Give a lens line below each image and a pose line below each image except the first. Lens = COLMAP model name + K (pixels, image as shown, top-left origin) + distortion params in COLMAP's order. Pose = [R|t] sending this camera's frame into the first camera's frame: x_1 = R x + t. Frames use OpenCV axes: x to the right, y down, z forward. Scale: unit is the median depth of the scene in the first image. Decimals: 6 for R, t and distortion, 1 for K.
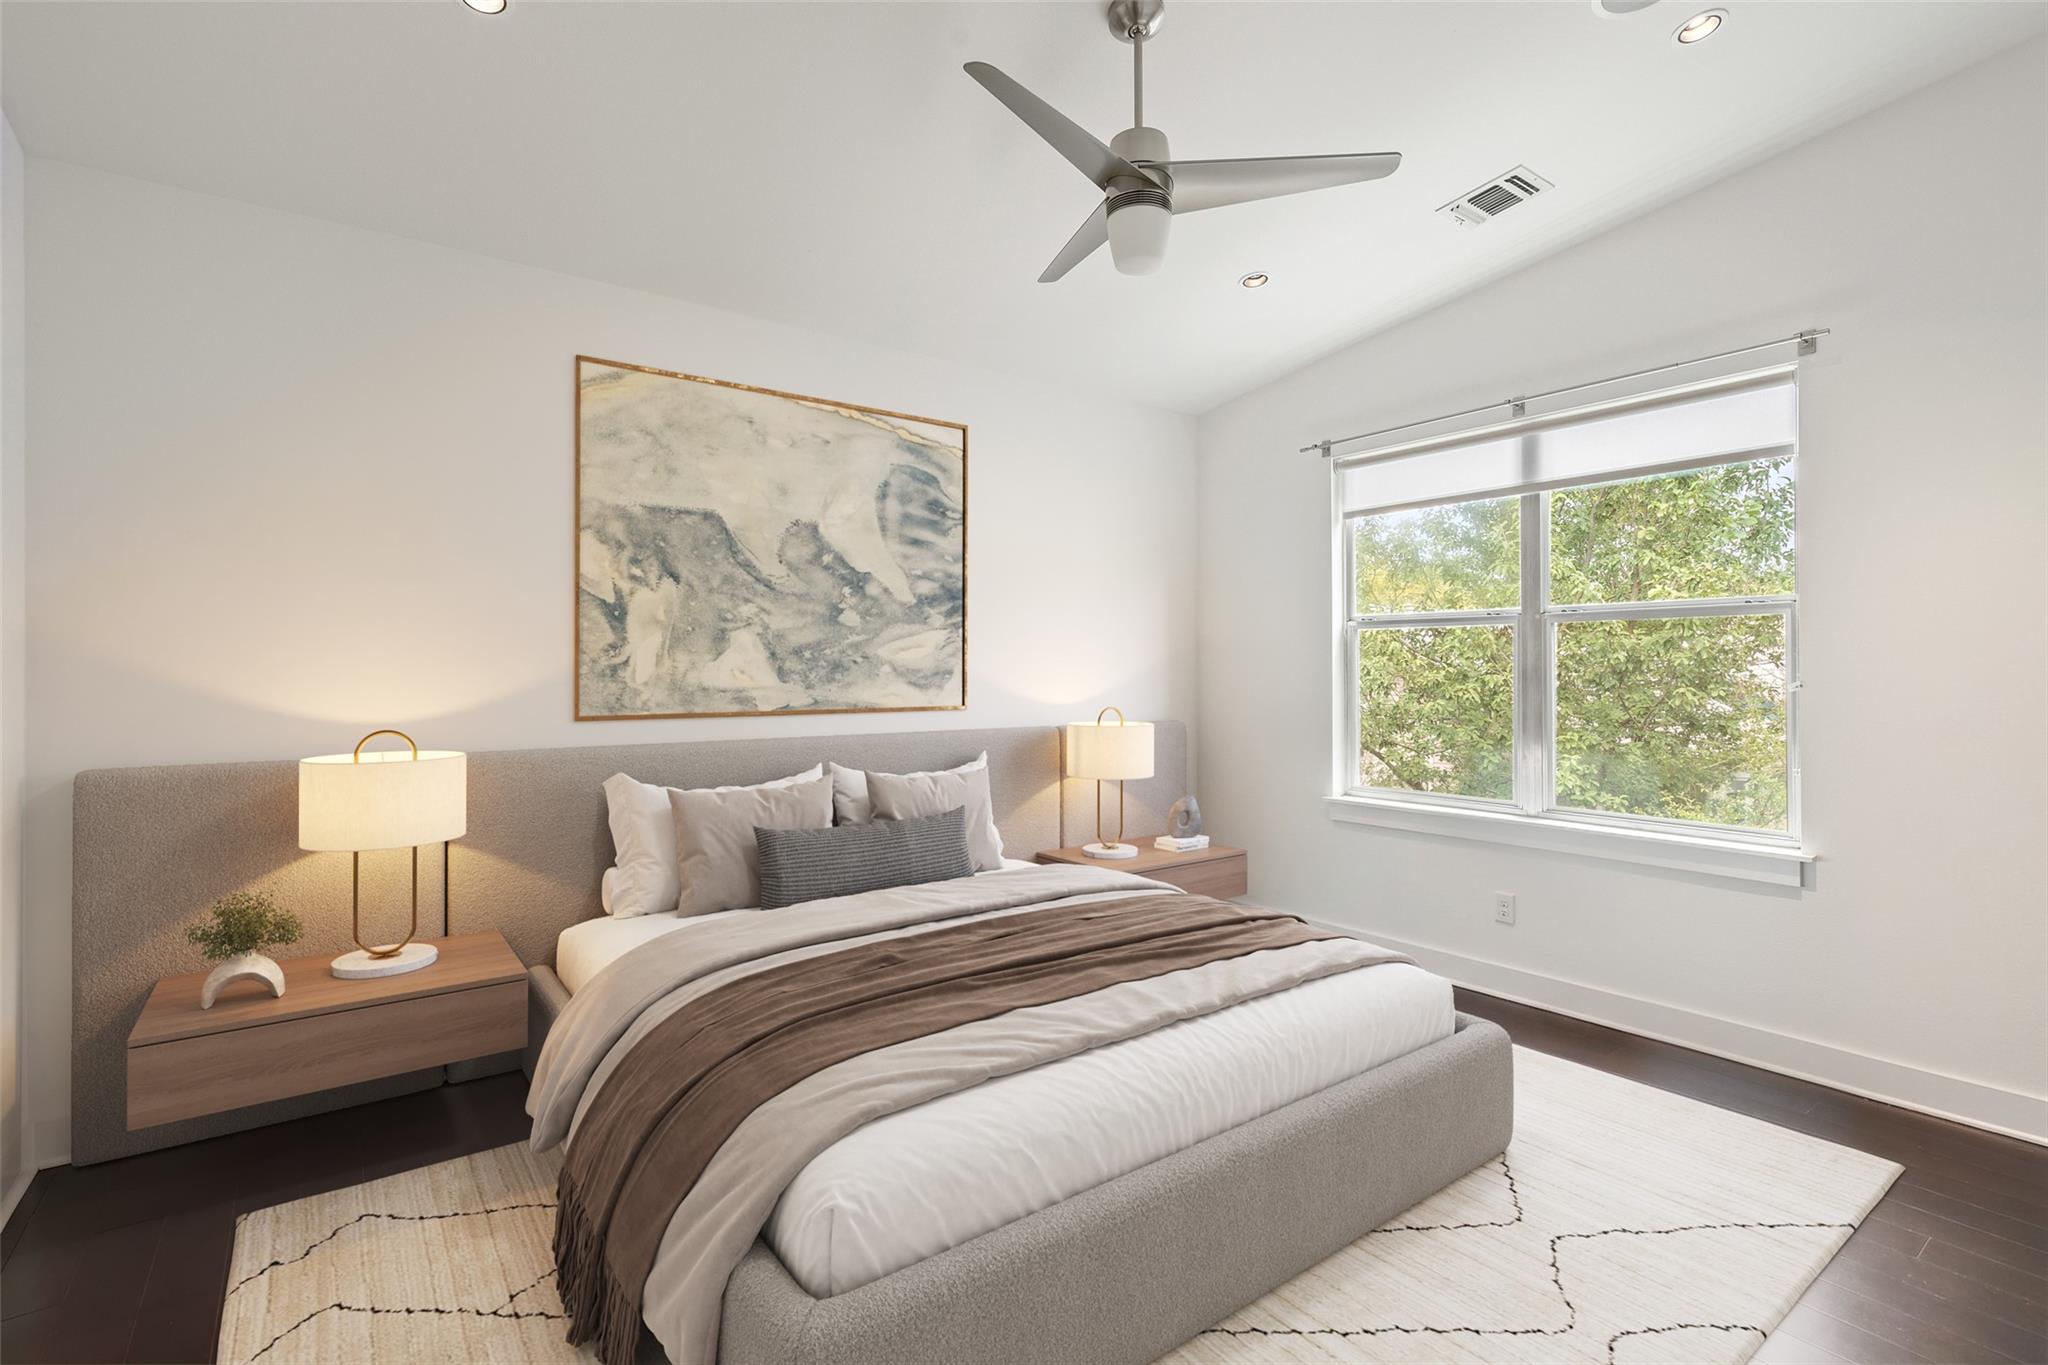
lens RADIAL K [[934.7, 0, 1023.7], [0, 934.7, 673.5], [0, 0, 1]] dist [-0.002396, 0.001333]
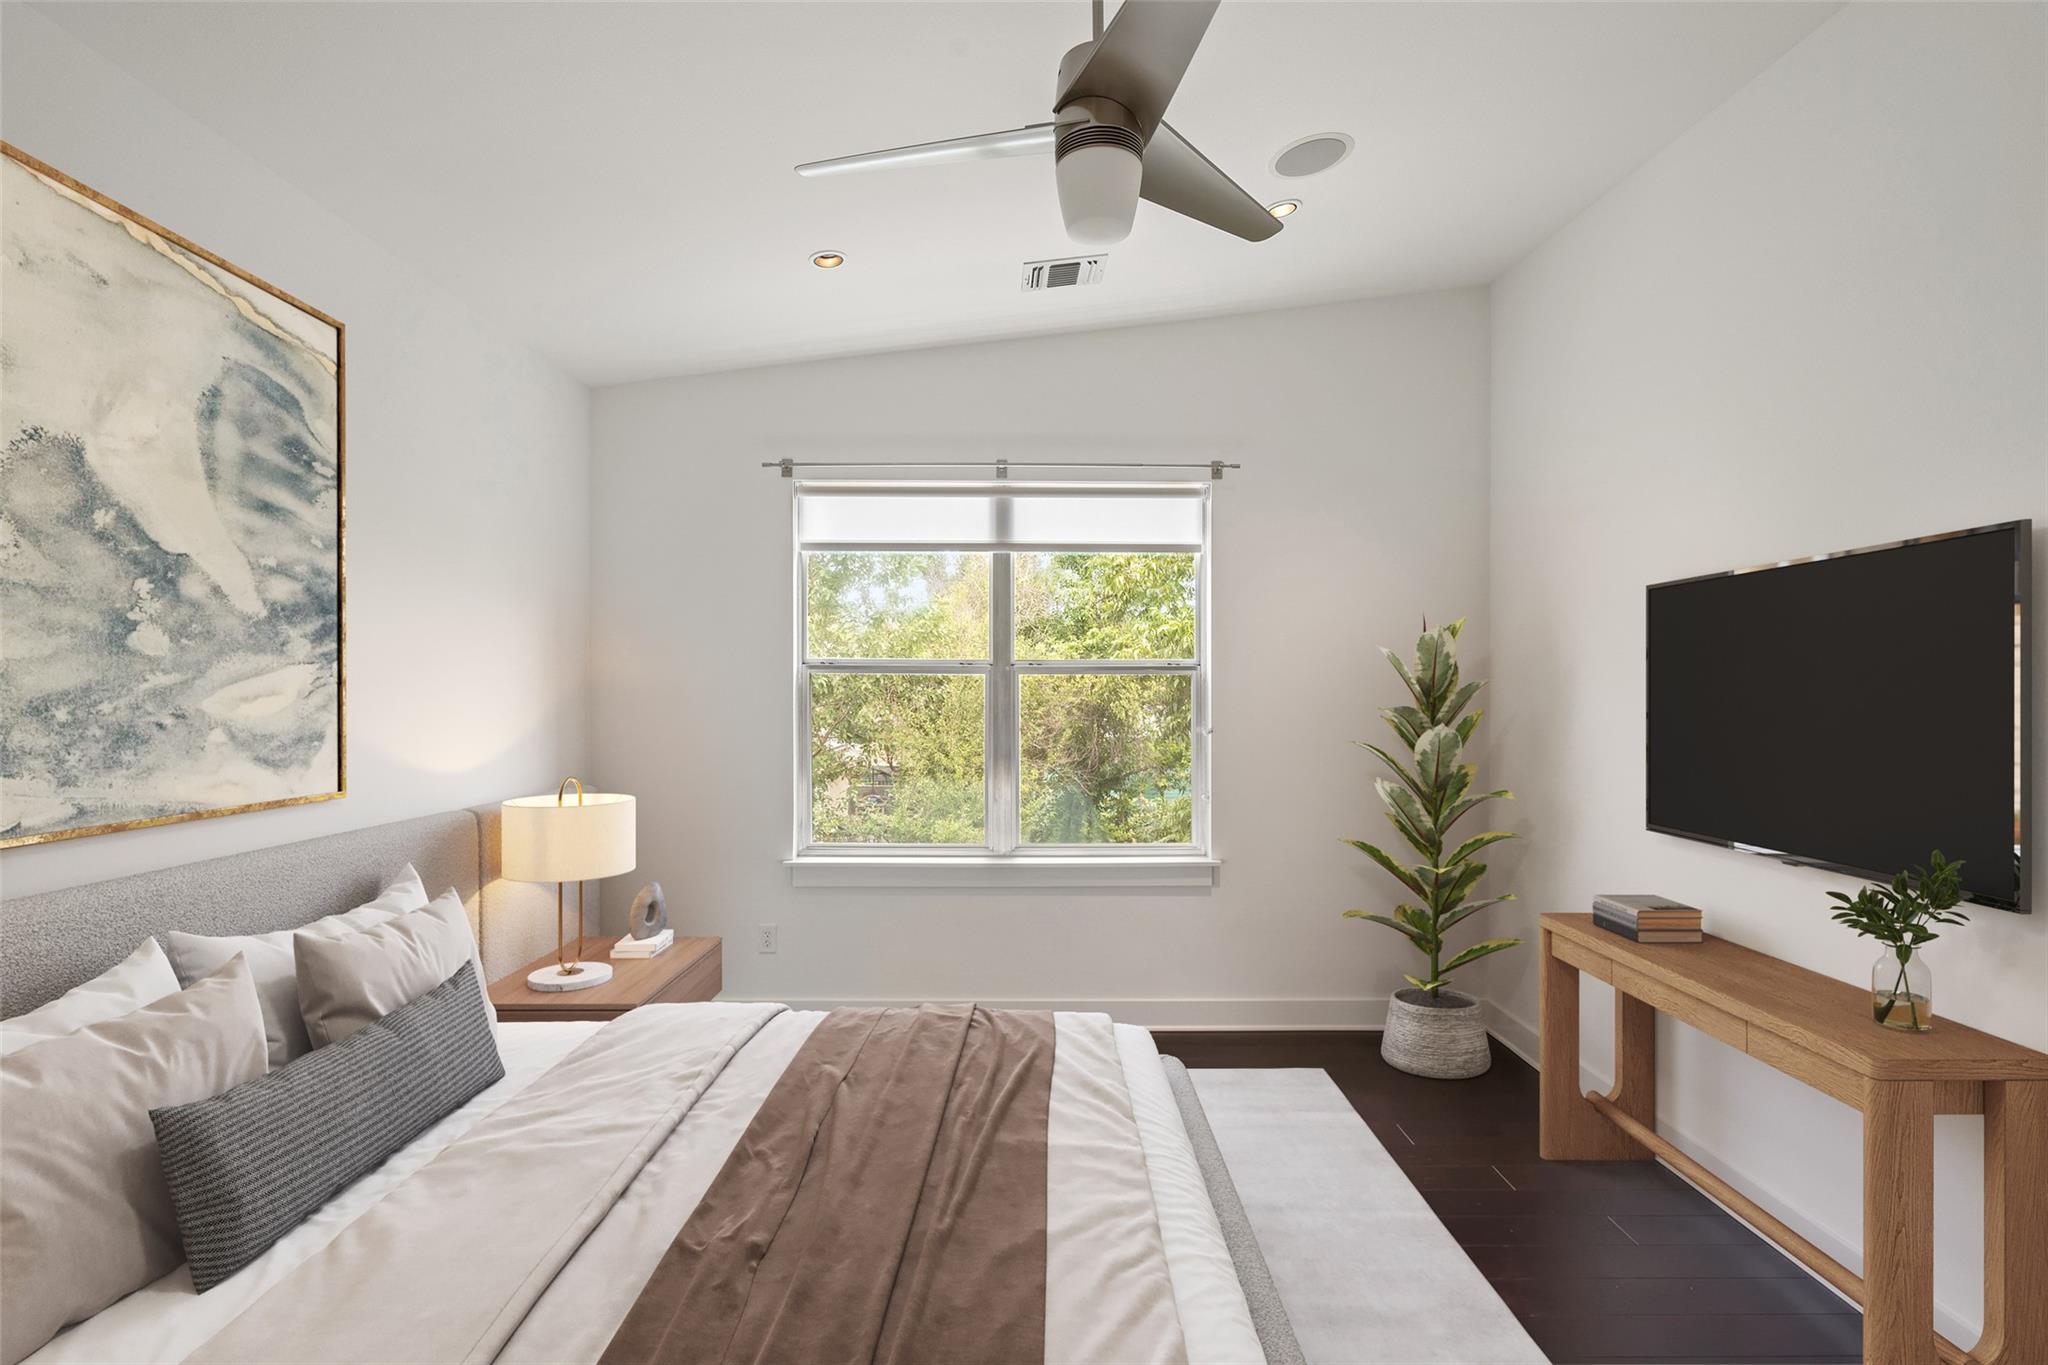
lens RADIAL K [[981.1, 0, 1026.3], [0, 981.1, 693.9], [0, 0, 1]] dist [-0.002093, 0.003535]
pose [[0.598395, 0.000153, 0.801201, -0.321048], [0.002399, 0.999995, -0.001983, -0.027223], [-0.801197, 0.003108, 0.598392, 0.290274]]
